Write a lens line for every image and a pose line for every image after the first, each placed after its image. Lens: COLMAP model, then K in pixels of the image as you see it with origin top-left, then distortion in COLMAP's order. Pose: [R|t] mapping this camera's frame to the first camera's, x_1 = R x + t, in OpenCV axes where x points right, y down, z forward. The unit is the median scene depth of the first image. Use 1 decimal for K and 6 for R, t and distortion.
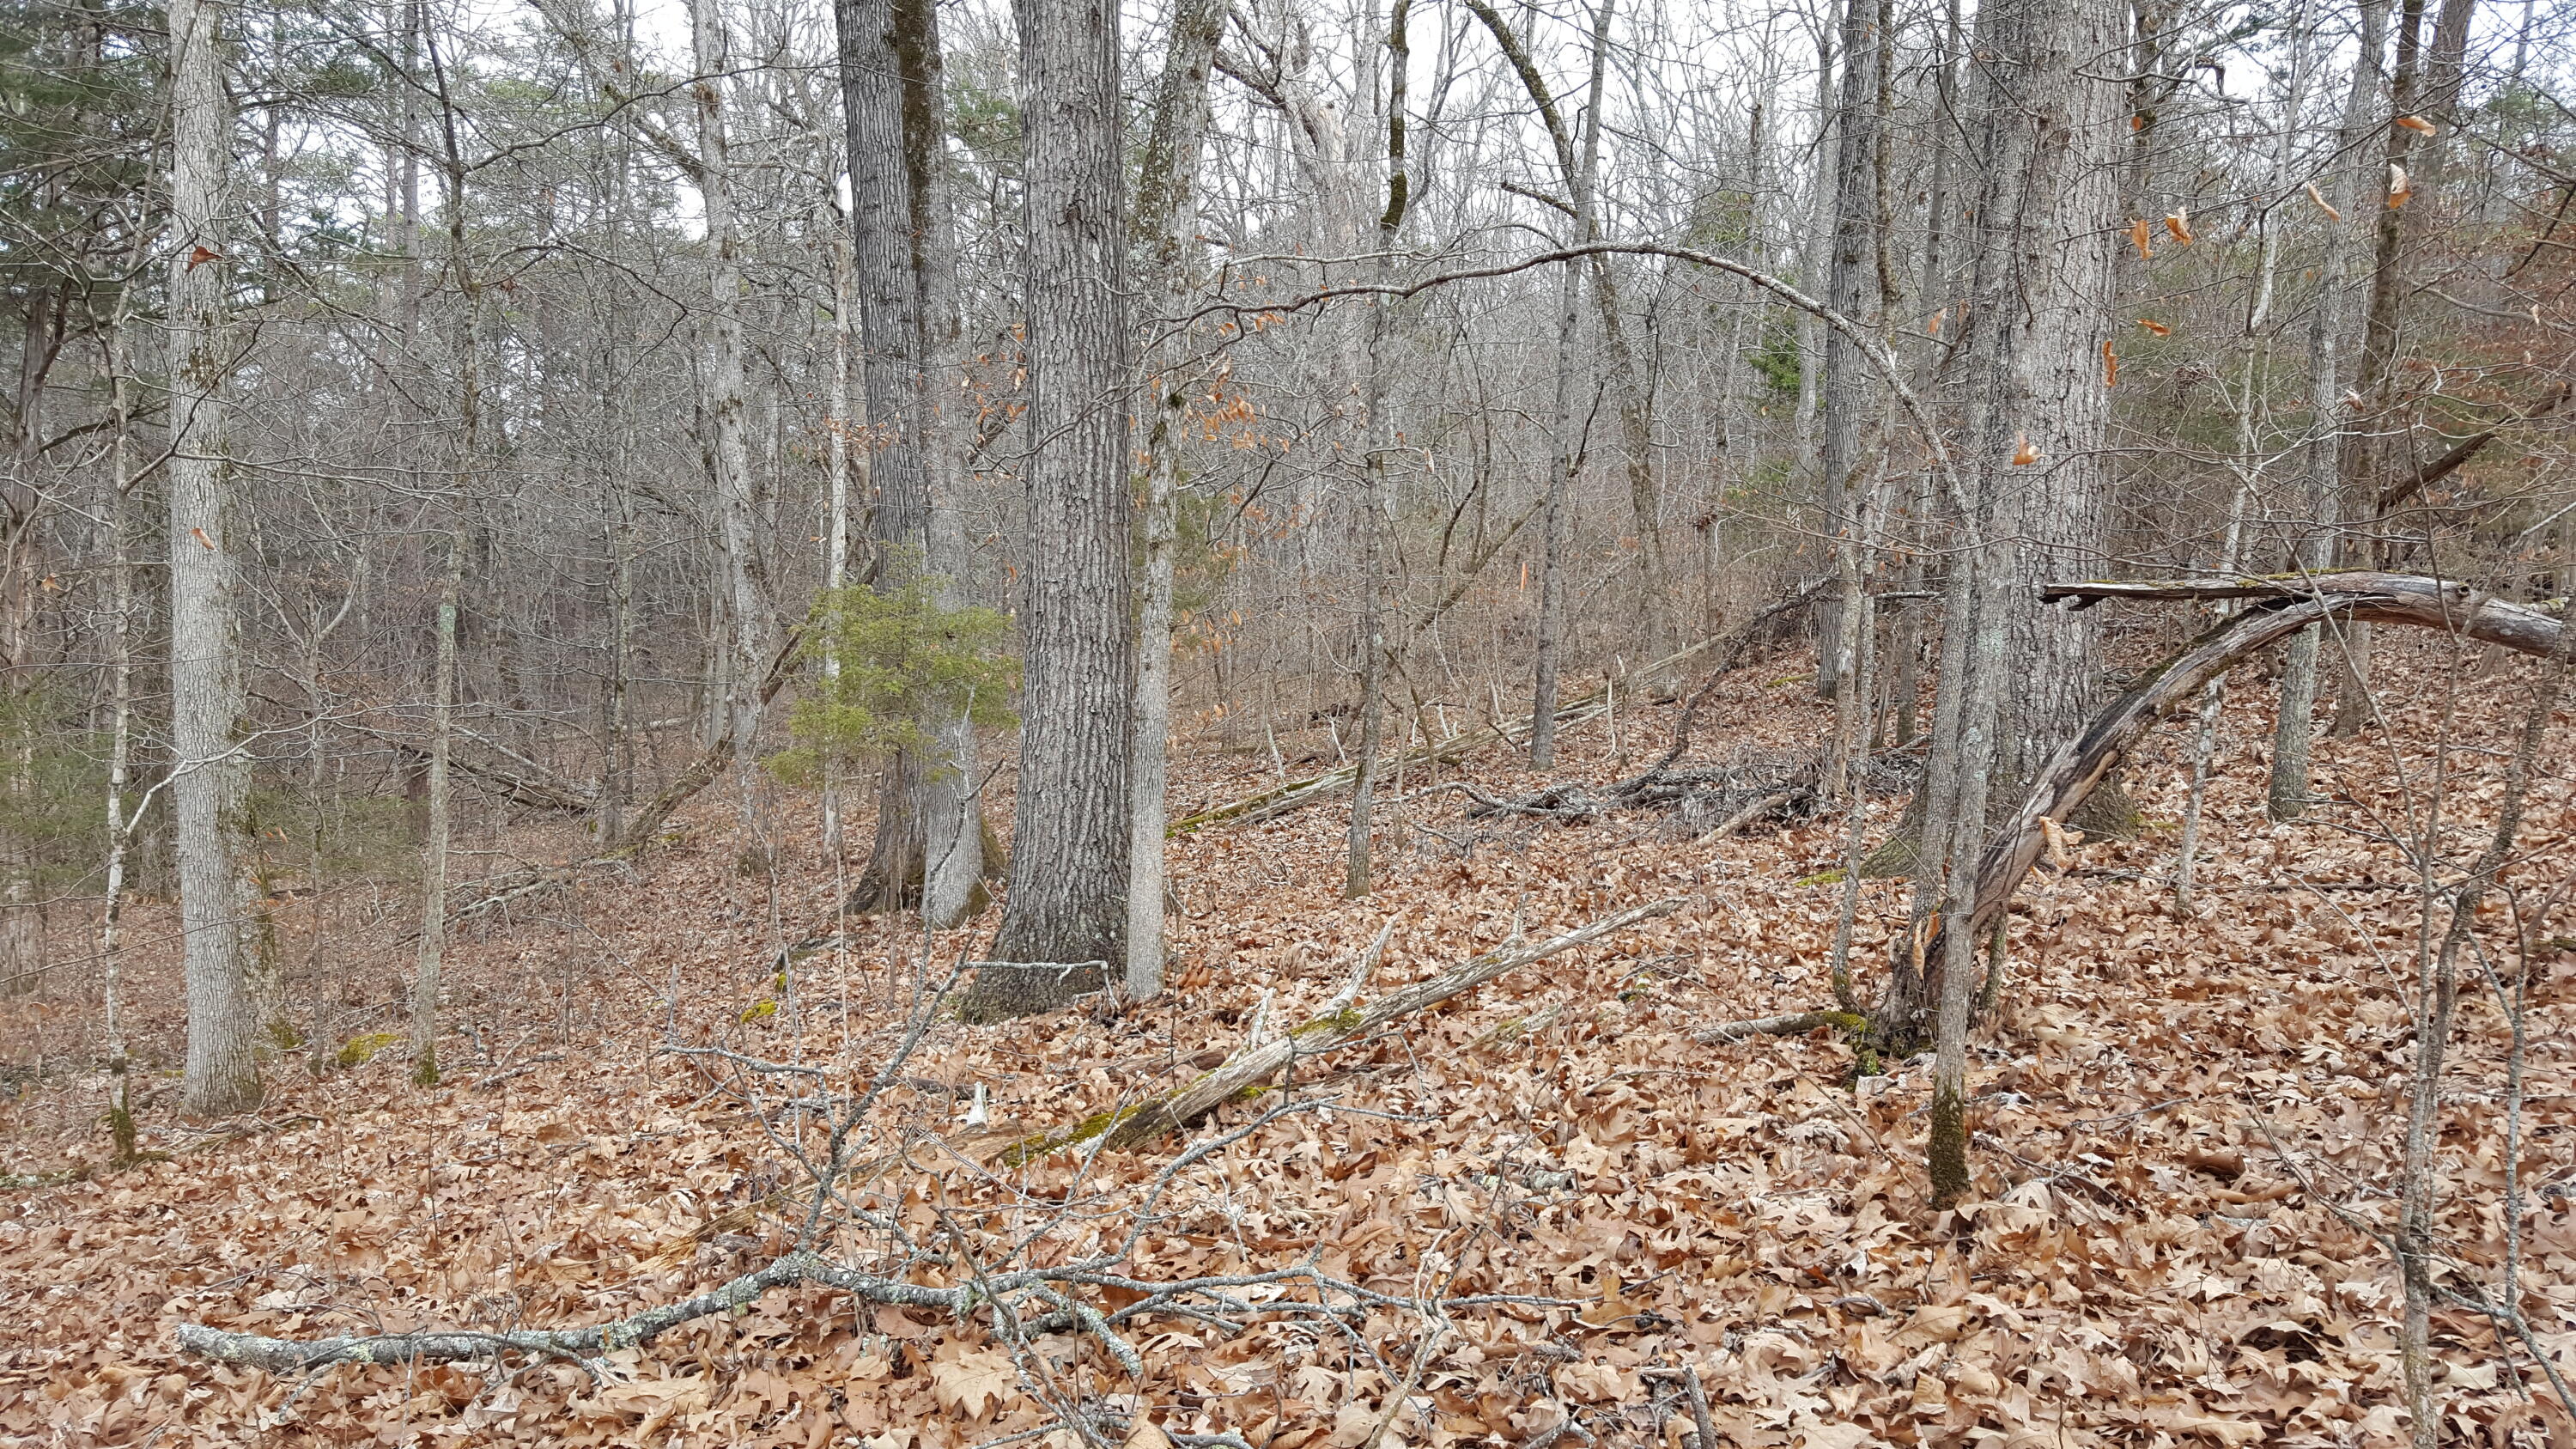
lens RADIAL K [[1939.9, 0, 1285.9], [0, 1939.9, 779.9], [0, 0, 1]] dist [0.127580, -0.186789]
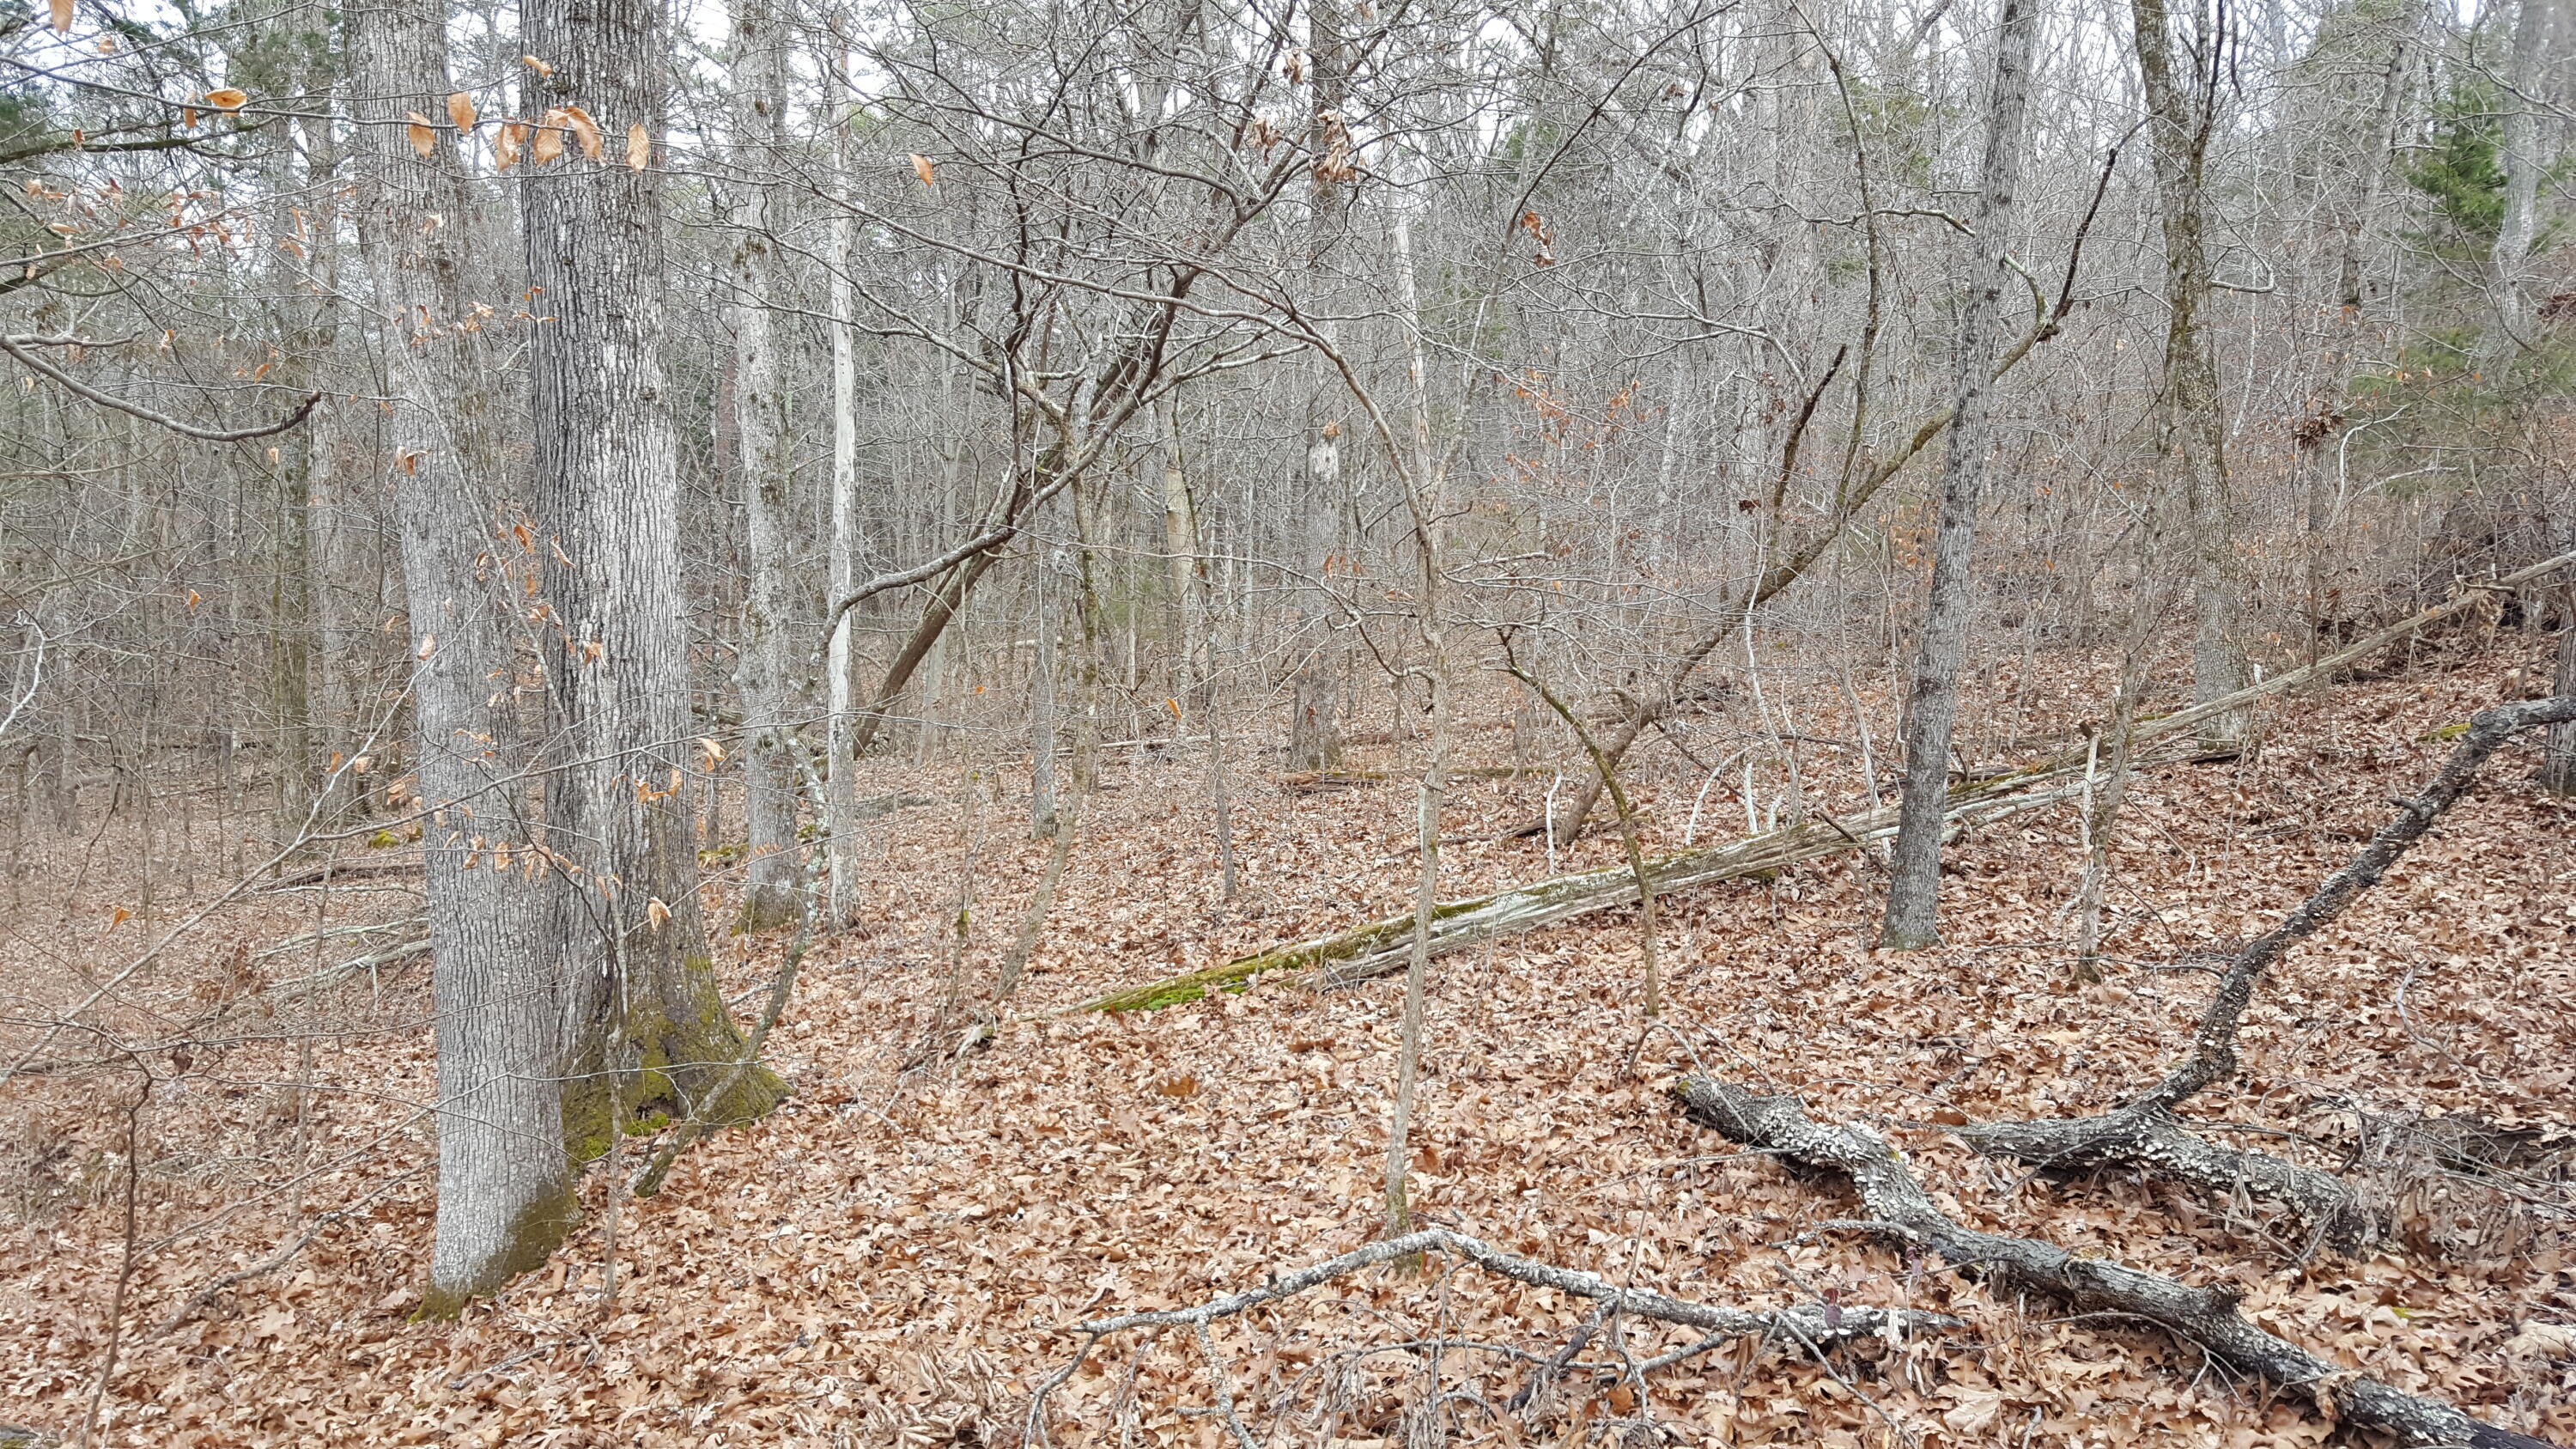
lens RADIAL K [[1916.1, 0, 1228.3], [0, 1916.1, 794.2], [0, 0, 1]] dist [0.114698, -0.184625]
pose [[0.958147, 0.060251, -0.279864, 0.080833], [-0.043738, 0.996934, 0.064884, -0.052300], [0.282915, -0.049928, 0.957845, 0.384206]]
